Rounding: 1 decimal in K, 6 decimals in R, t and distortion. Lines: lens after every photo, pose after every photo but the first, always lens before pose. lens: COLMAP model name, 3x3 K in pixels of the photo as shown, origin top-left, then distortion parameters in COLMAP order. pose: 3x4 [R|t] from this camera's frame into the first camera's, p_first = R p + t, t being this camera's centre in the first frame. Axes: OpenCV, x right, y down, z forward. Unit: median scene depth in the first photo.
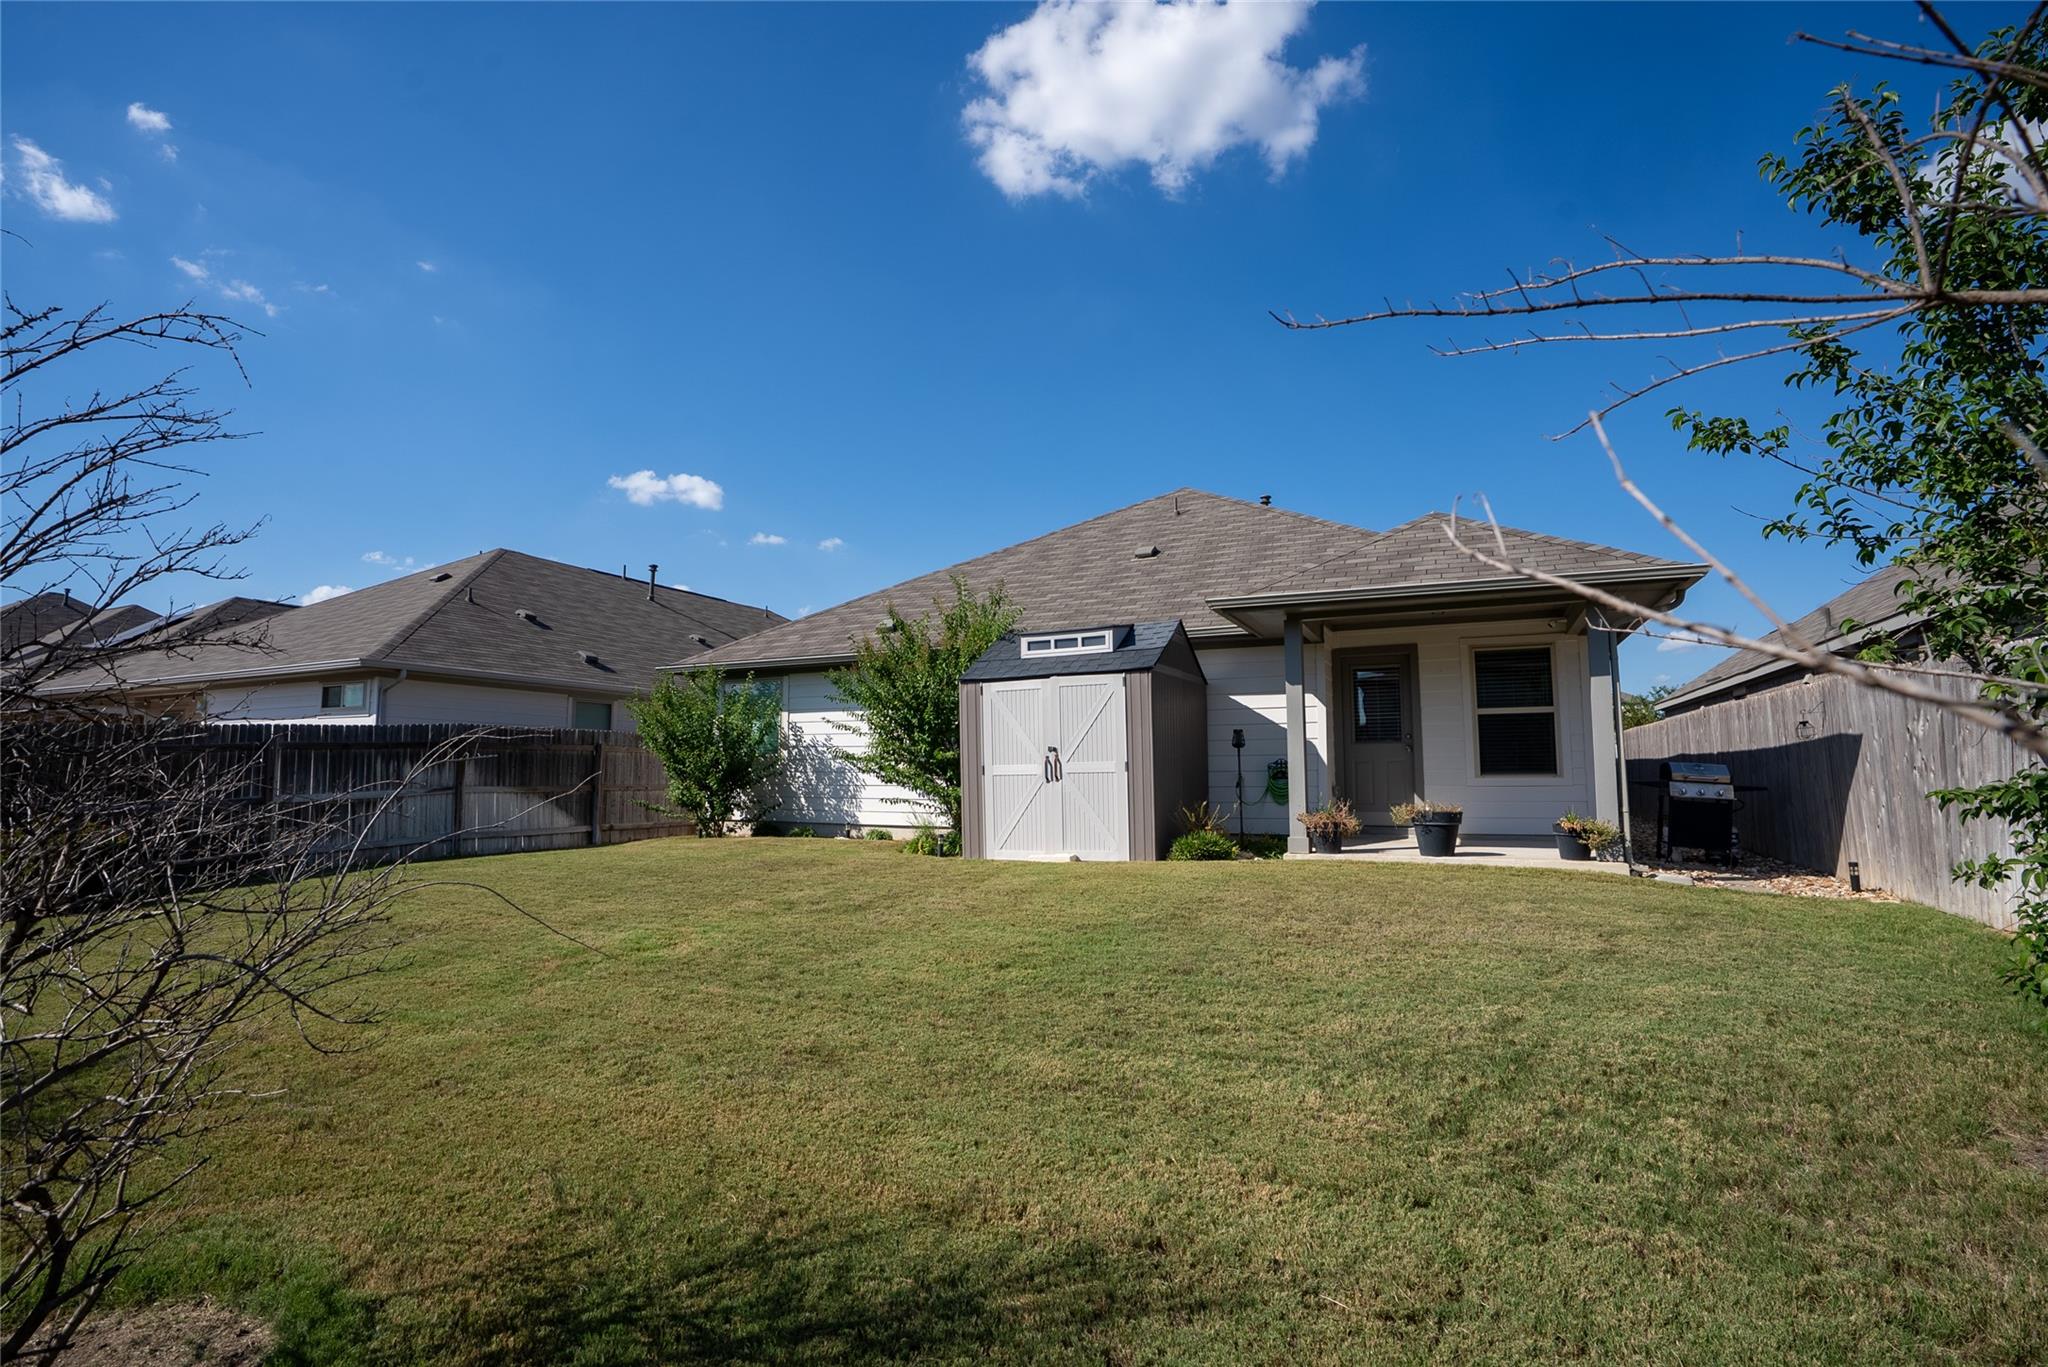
lens RADIAL K [[932.8, 0, 1024.9], [0, 932.8, 683.8], [0, 0, 1]] dist [-0.014177, 0.003004]
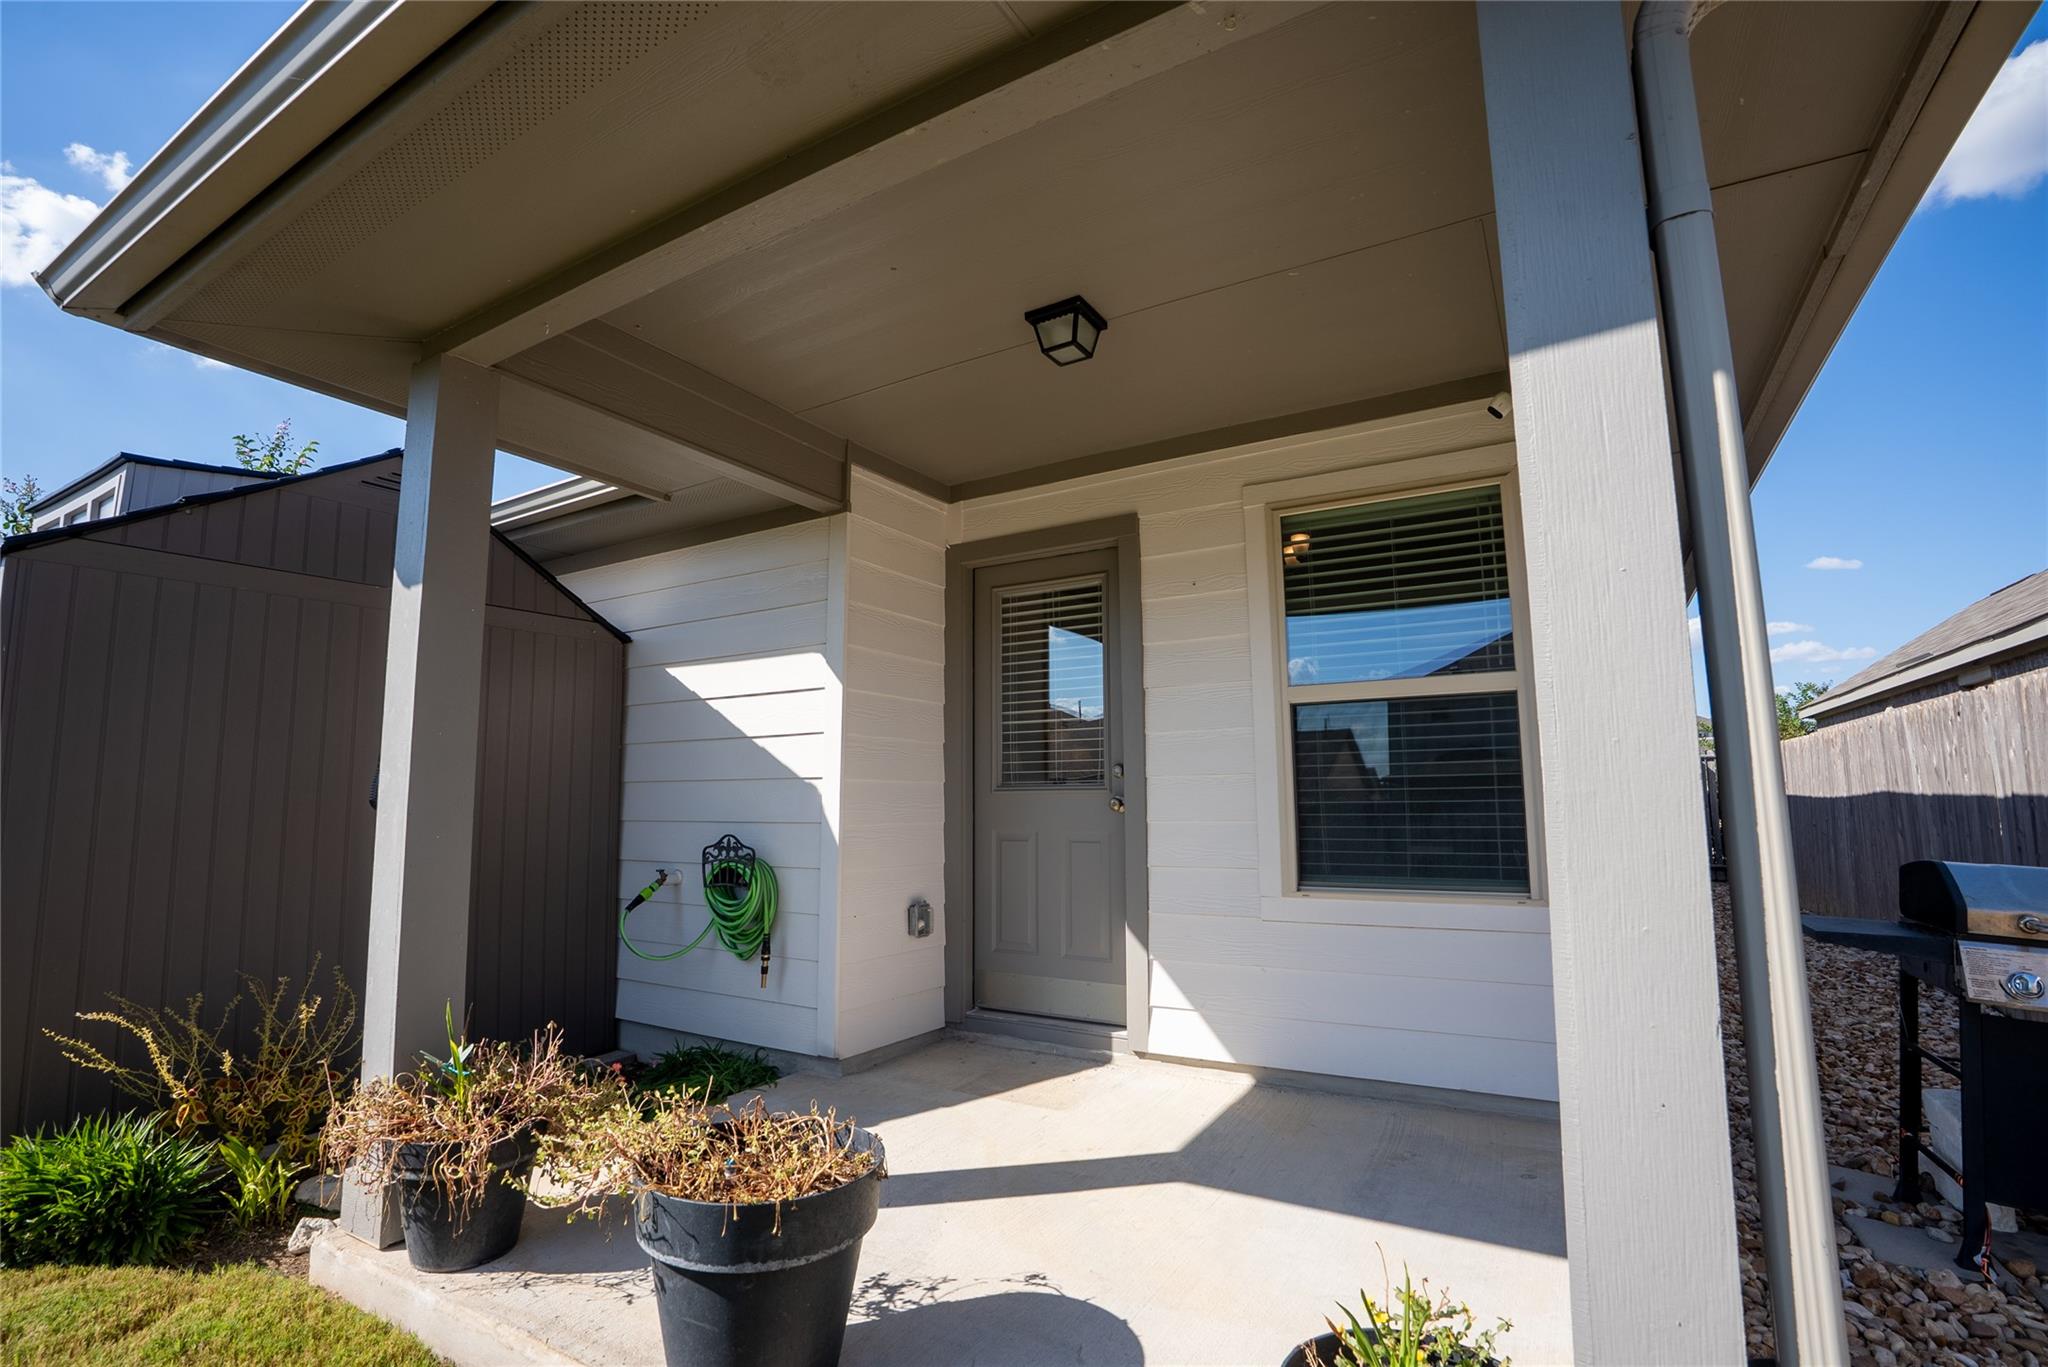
lens RADIAL K [[932.8, 0, 1012.1], [0, 932.8, 681.2], [0, 0, 1]] dist [-0.014177, 0.003004]
pose [[0.995115, -0.017146, -0.097220, 0.399730], [0.014203, 0.999422, -0.030886, 0.032350], [0.097694, 0.029354, 0.994784, 0.625053]]
